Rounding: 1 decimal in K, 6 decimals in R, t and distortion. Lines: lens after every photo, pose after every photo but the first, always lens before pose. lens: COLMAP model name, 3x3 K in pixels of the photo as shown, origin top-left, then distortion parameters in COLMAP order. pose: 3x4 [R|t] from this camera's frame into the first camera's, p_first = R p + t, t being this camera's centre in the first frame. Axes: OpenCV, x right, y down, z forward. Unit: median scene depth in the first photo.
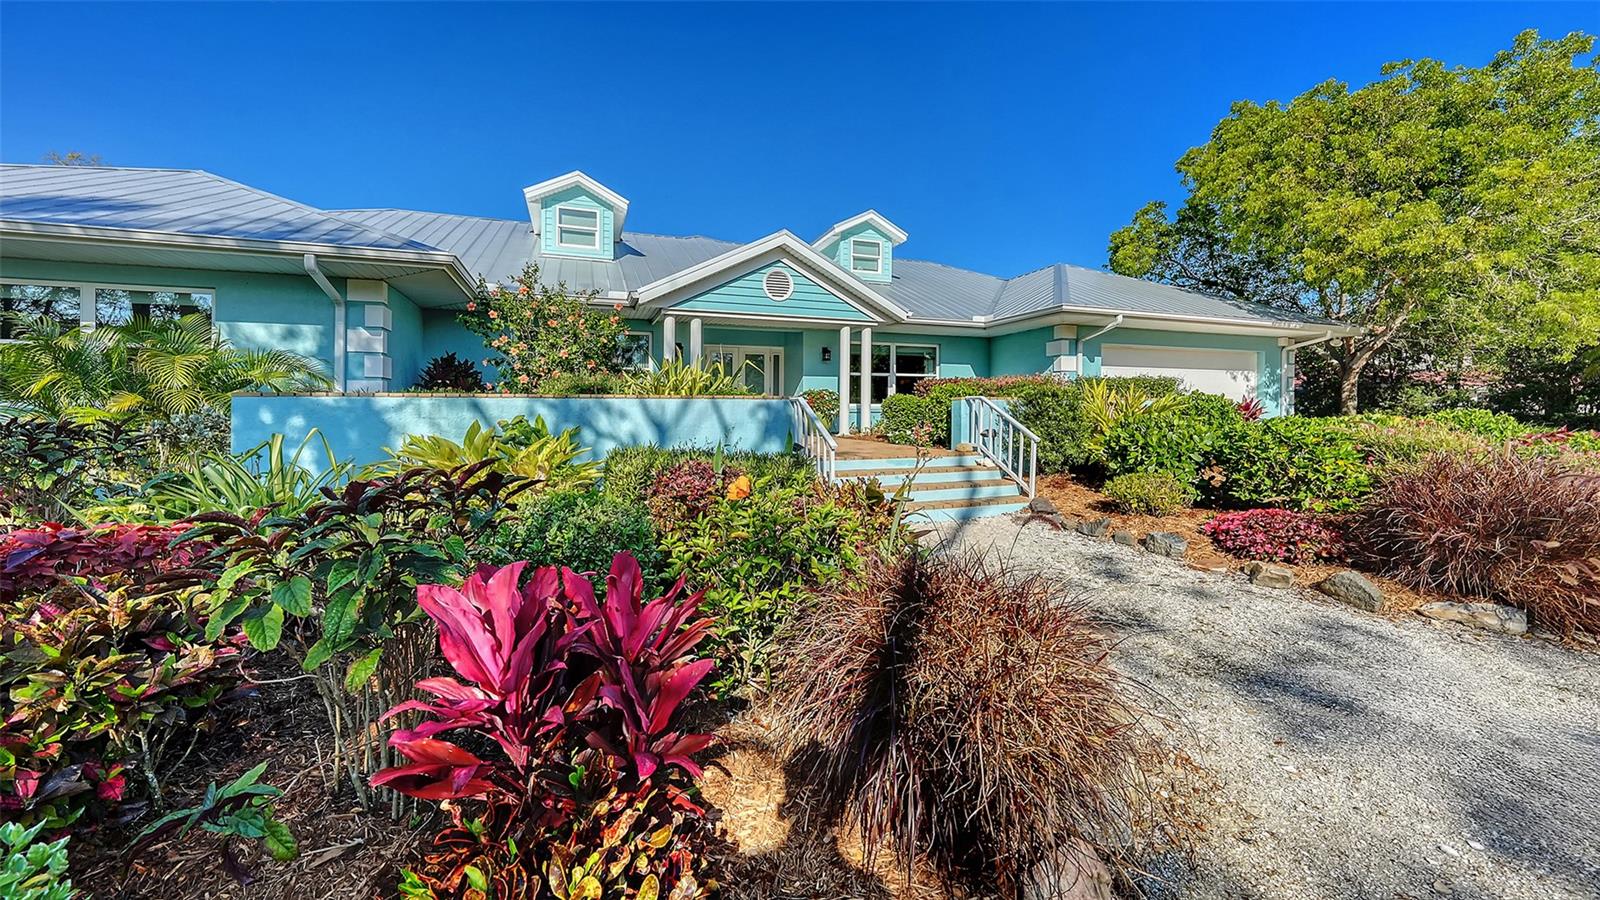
lens RADIAL K [[593.4, 0, 800.1], [0, 593.4, 377.9], [0, 0, 1]] dist [0.000473, 0.000082]
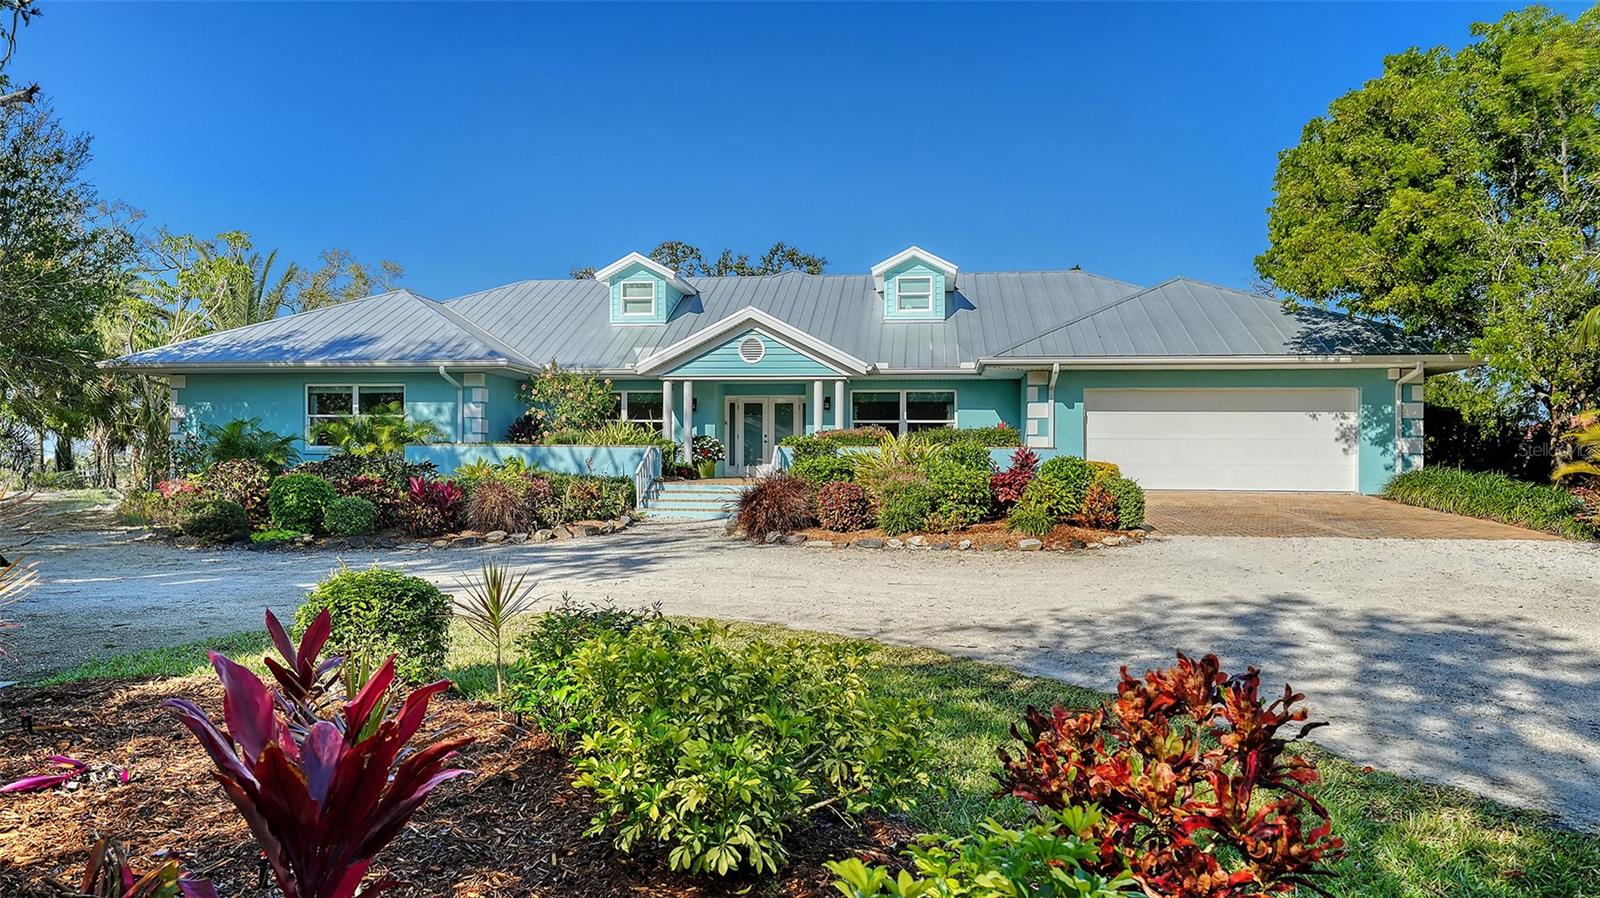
lens RADIAL K [[1079.7, 0, 800.0], [0, 1079.7, 449.0], [0, 0, 1]] dist [0.000137, -0.000935]
pose [[0.881309, 0.011038, -0.472411, 1.140476], [0.017114, 0.998326, 0.055254, -0.078644], [0.472230, -0.056781, 0.879645, -0.936644]]
